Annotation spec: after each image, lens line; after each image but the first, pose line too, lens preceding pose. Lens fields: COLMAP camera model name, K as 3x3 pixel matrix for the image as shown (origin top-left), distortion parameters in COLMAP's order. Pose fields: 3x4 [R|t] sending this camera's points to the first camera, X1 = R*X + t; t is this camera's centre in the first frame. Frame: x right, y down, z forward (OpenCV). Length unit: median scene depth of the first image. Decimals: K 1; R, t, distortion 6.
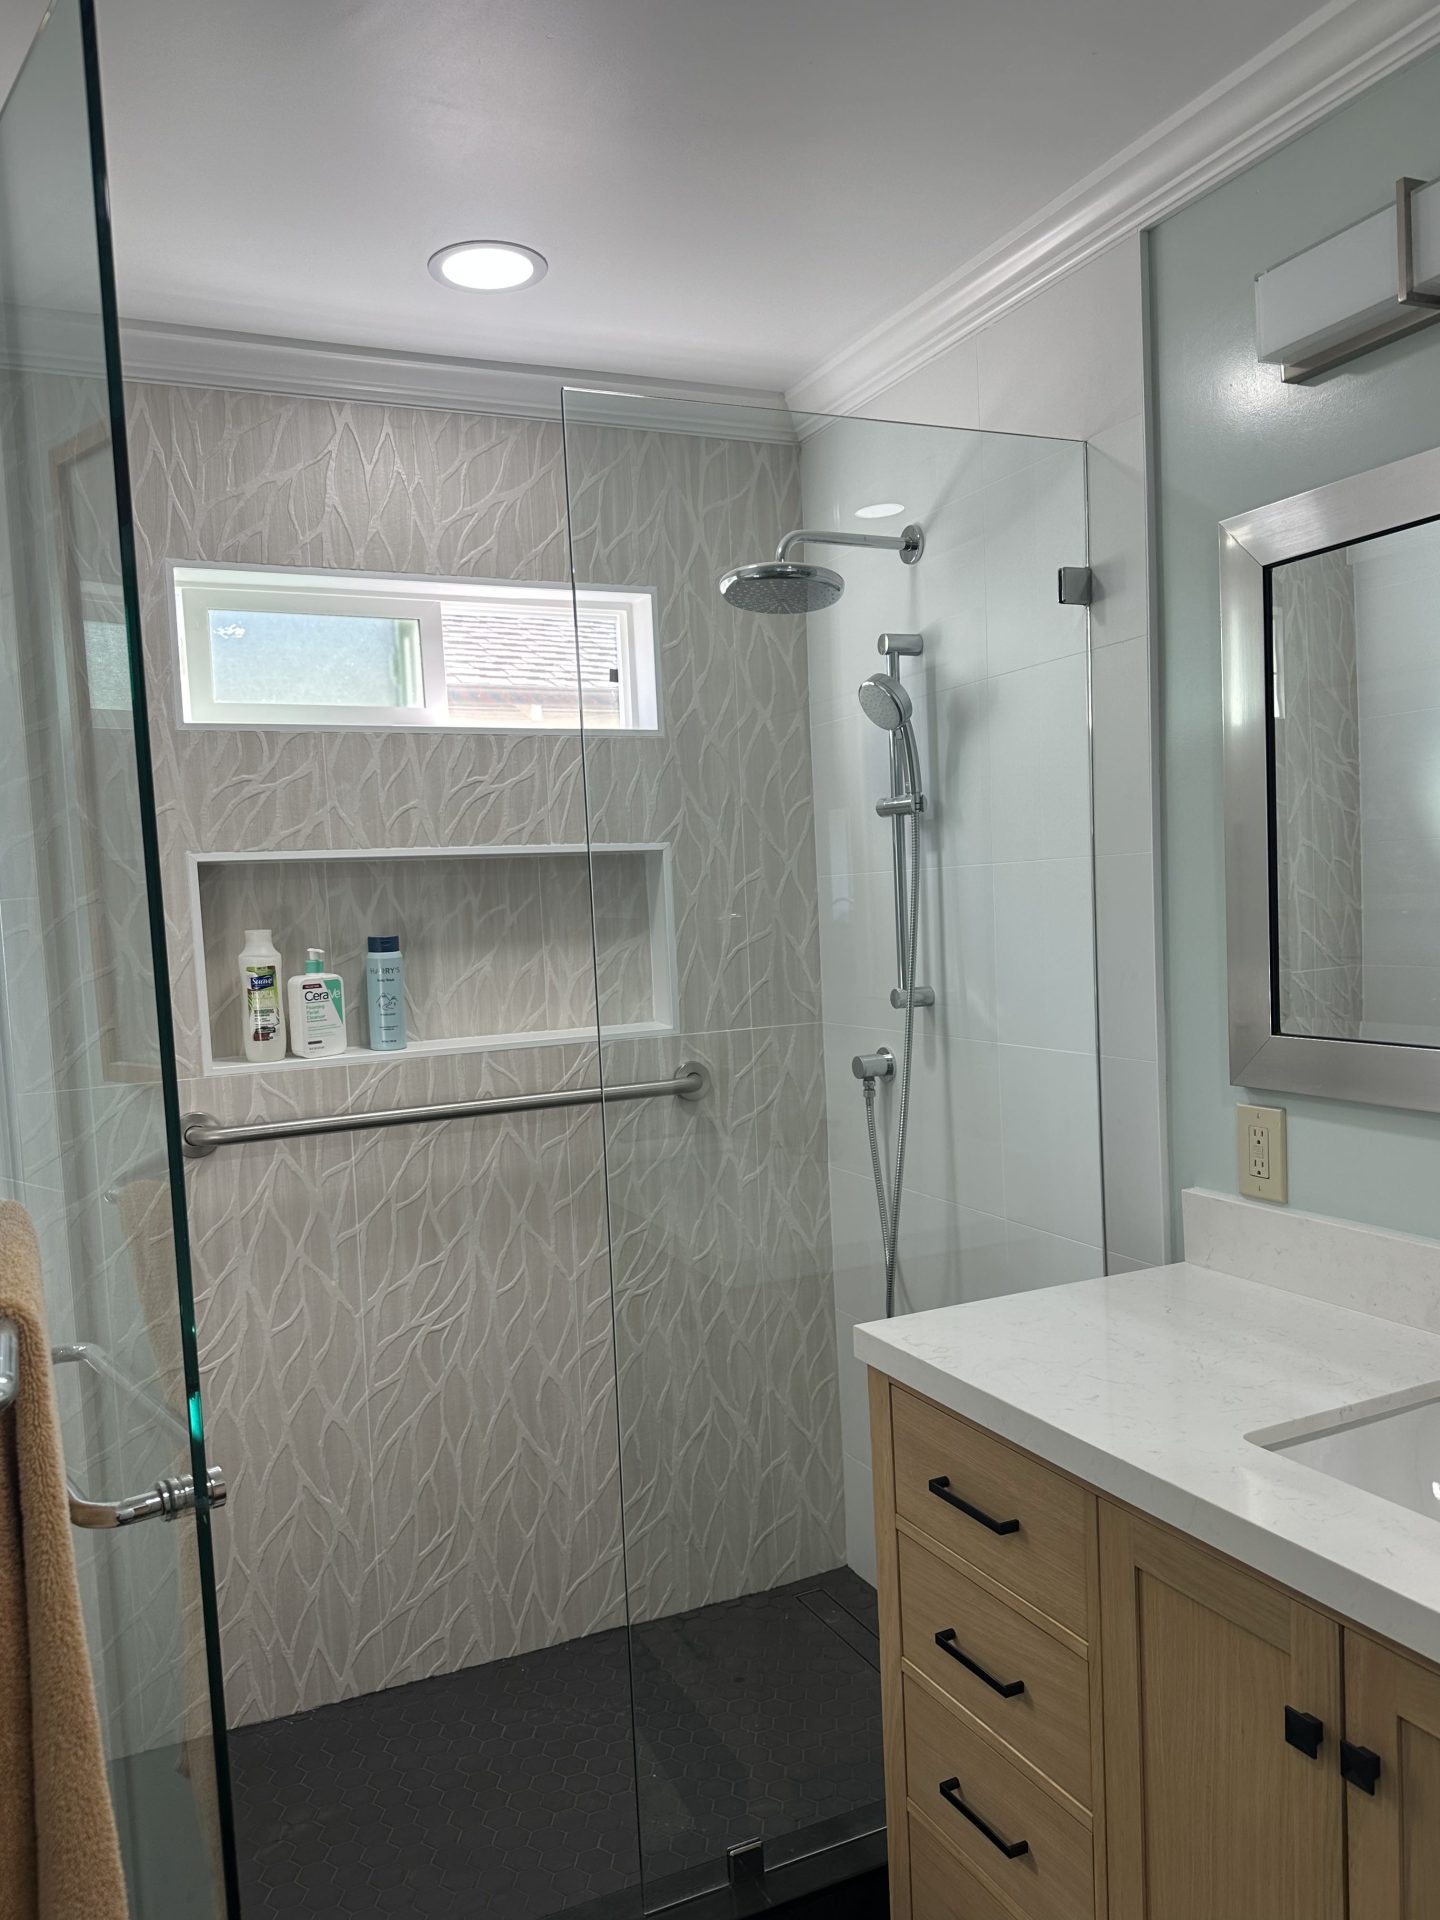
lens RADIAL K [[1441.5, 0, 730.9], [0, 1441.5, 1010.7], [0, 0, 1]] dist [0.112974, -0.185183]
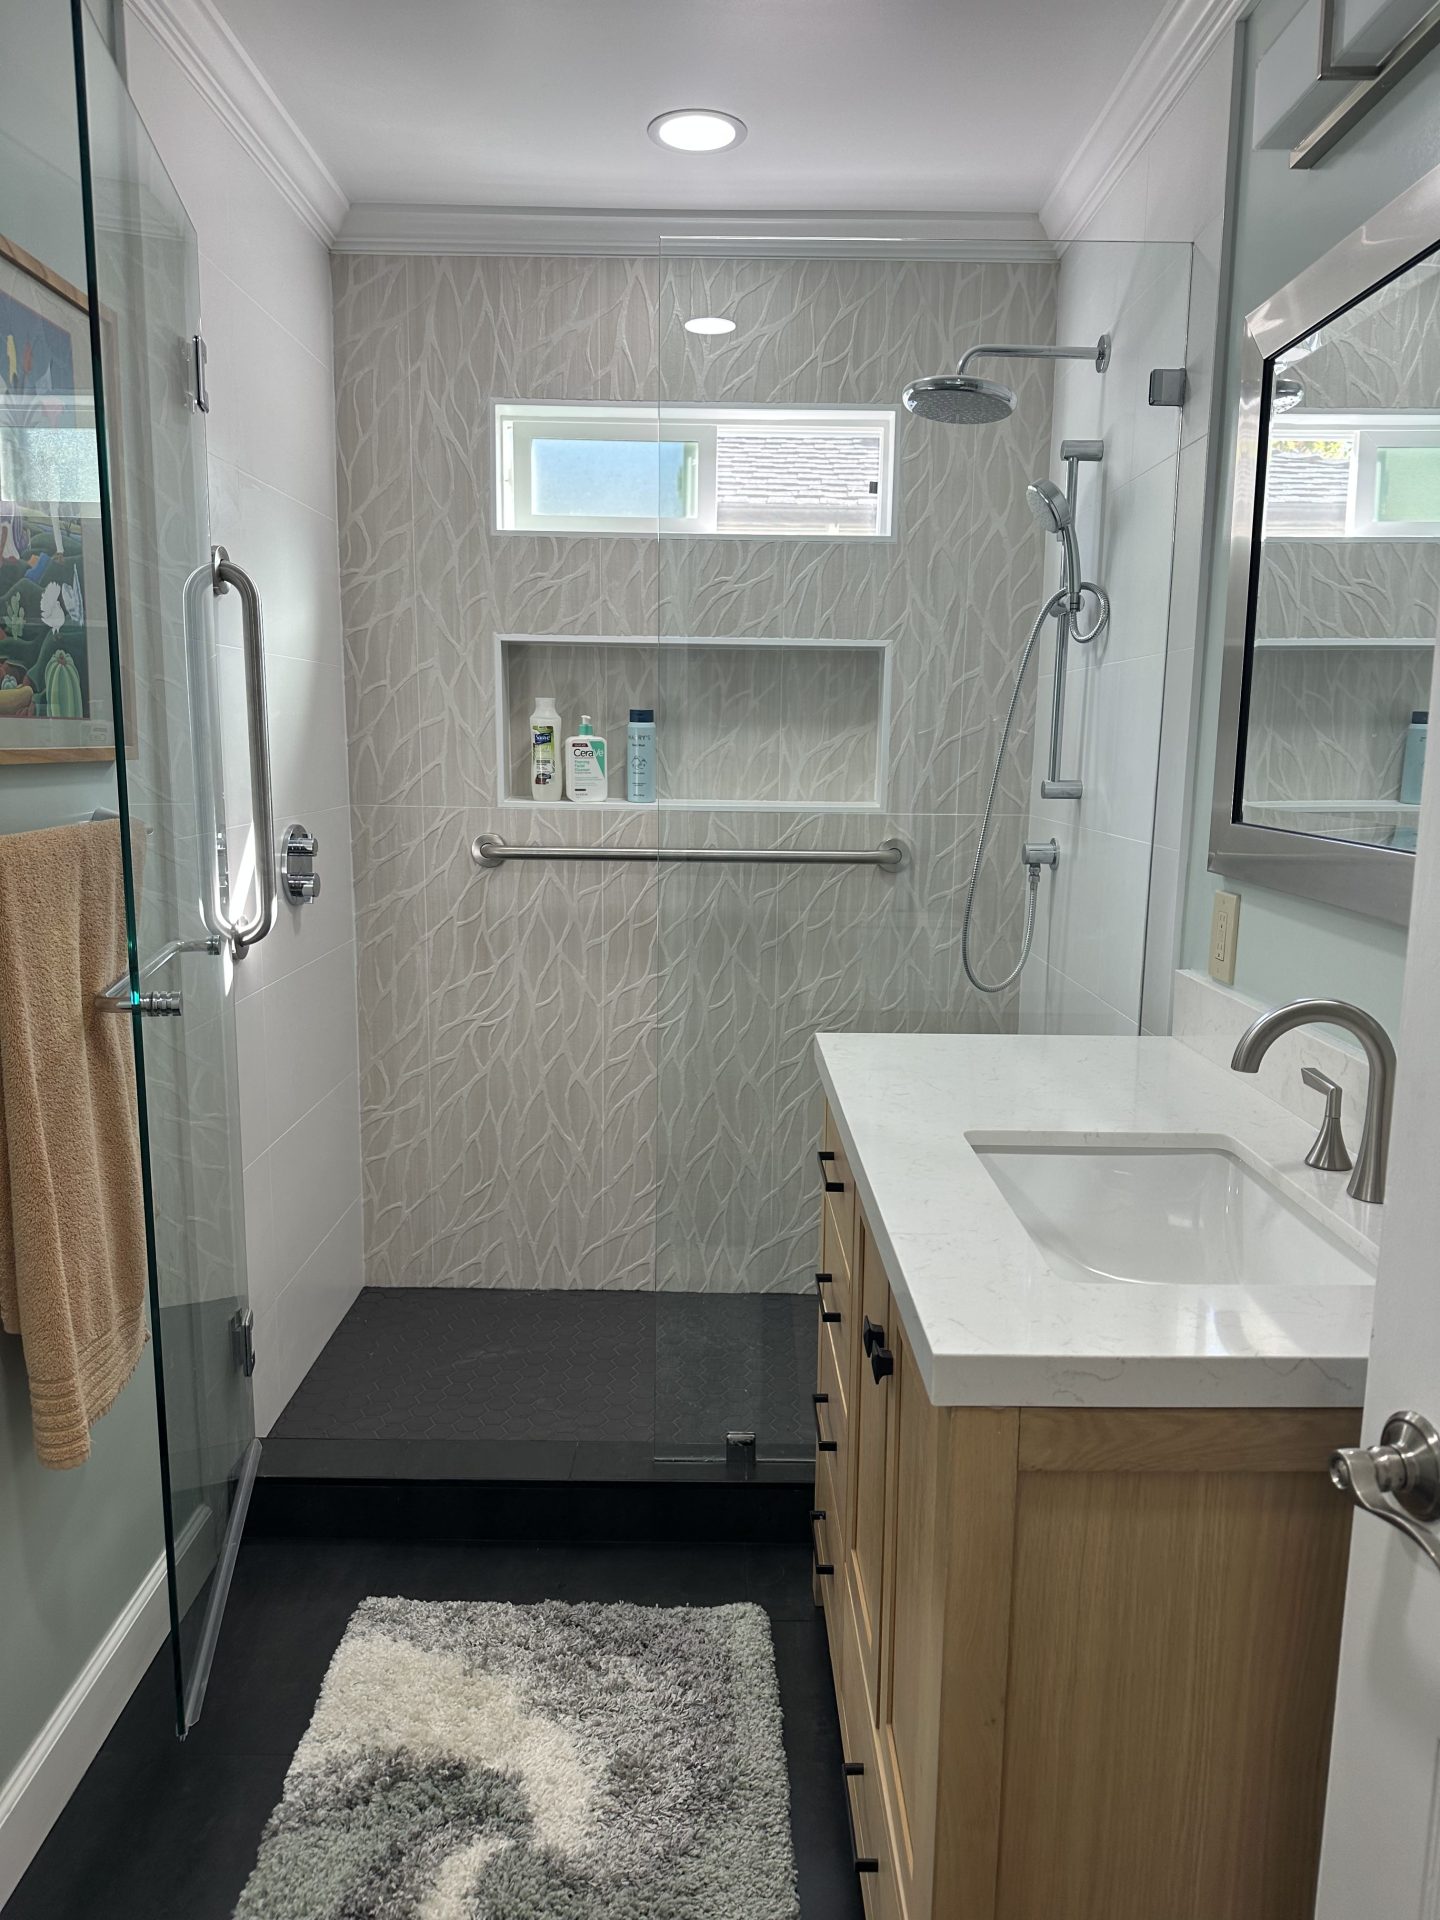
lens RADIAL K [[1342.8, 0, 731.2], [0, 1342.8, 973.5], [0, 0, 1]] dist [0.079464, -0.119708]
pose [[0.904841, 0.130215, -0.405348, 0.319899], [-0.089079, 0.988910, 0.118833, 0.028083], [0.416327, -0.071417, 0.906406, -0.028646]]
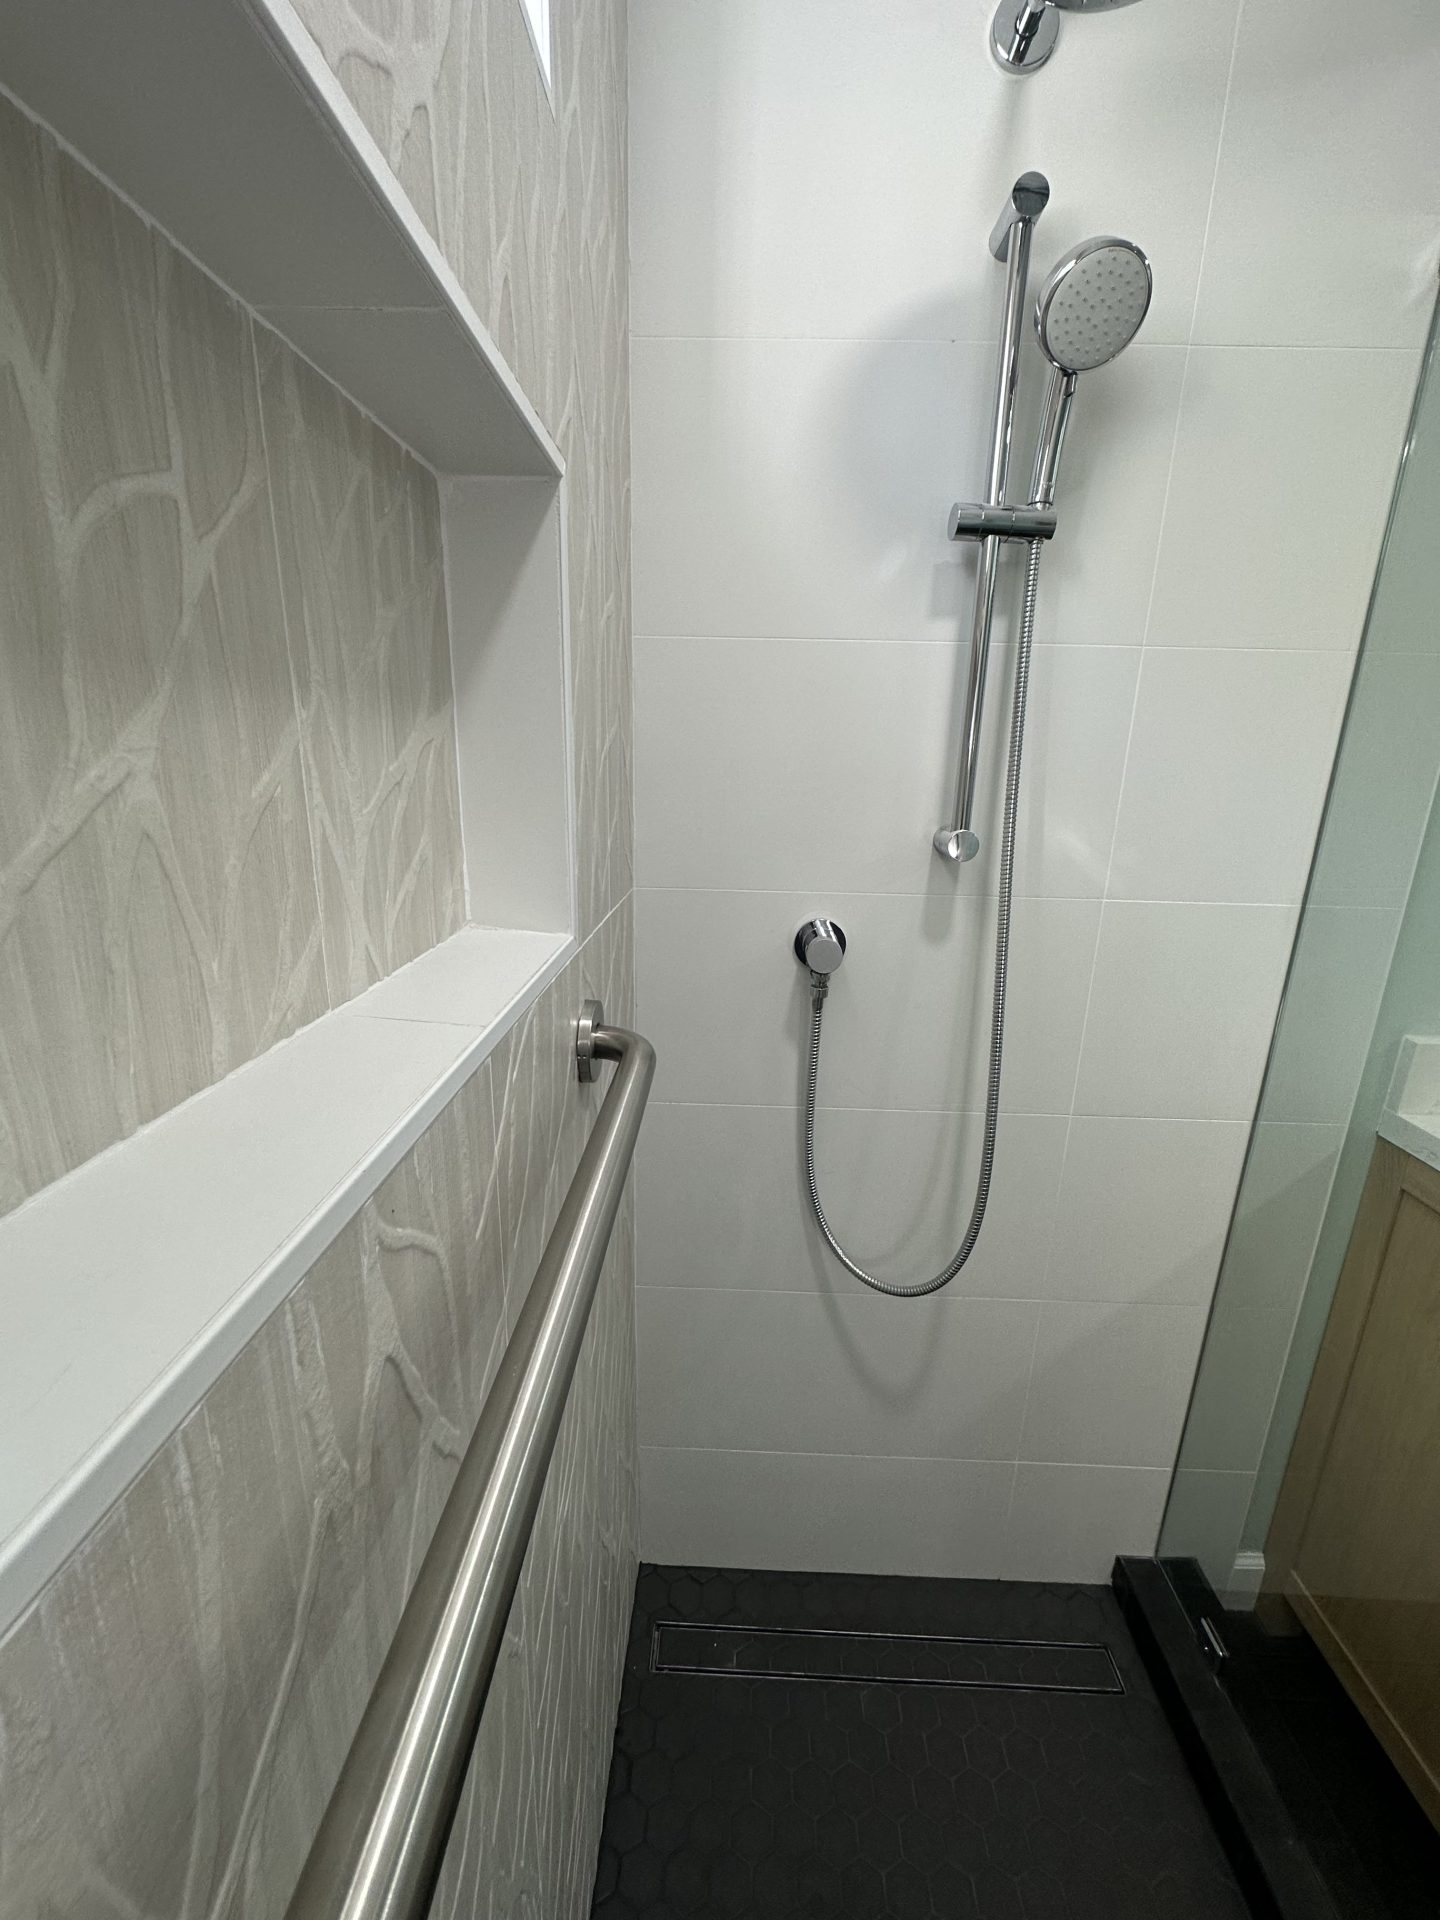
lens RADIAL K [[768.2, 0, 721.7], [0, 768.2, 958.7], [0, 0, 1]] dist [-0.006665, 0.000929]
pose [[0.451823, -0.177303, 0.874311, -0.236784], [0.026647, 0.982296, 0.185431, -0.024564], [-0.891709, -0.060484, 0.448549, 0.904638]]
